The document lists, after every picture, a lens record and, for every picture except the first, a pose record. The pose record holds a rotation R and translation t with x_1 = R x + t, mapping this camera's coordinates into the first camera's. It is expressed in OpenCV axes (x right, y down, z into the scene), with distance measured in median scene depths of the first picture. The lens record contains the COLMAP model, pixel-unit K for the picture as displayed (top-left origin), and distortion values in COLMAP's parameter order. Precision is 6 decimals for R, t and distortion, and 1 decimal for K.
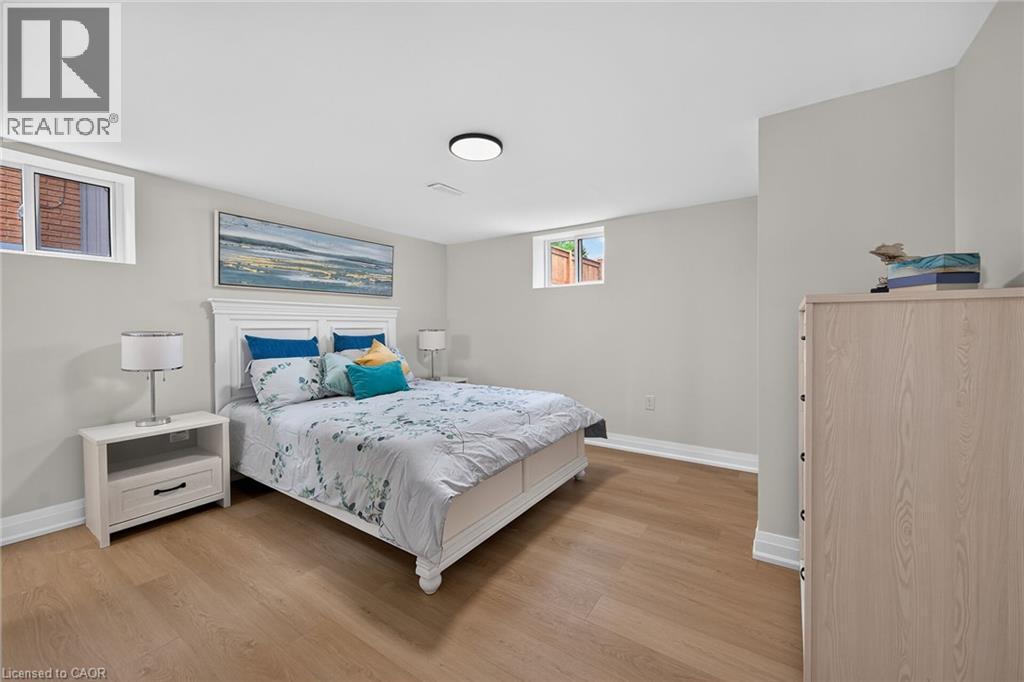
lens RADIAL K [[401.7, 0, 516.0], [0, 401.7, 335.2], [0, 0, 1]] dist [0.003532, -0.000441]
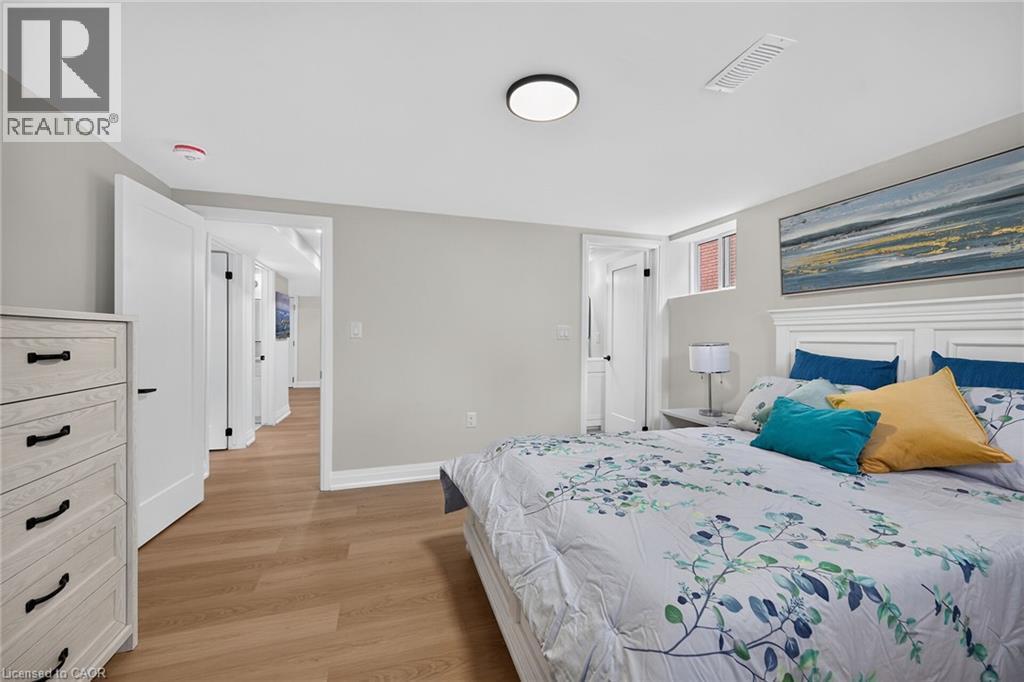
lens RADIAL K [[401.7, 0, 516.2], [0, 401.7, 336.9], [0, 0, 1]] dist [0.003532, -0.000441]
pose [[-0.609360, 0.002293, -0.792890, 0.365801], [-0.015745, 0.999764, 0.014992, -0.027355], [0.792737, 0.021620, -0.609180, 0.983304]]
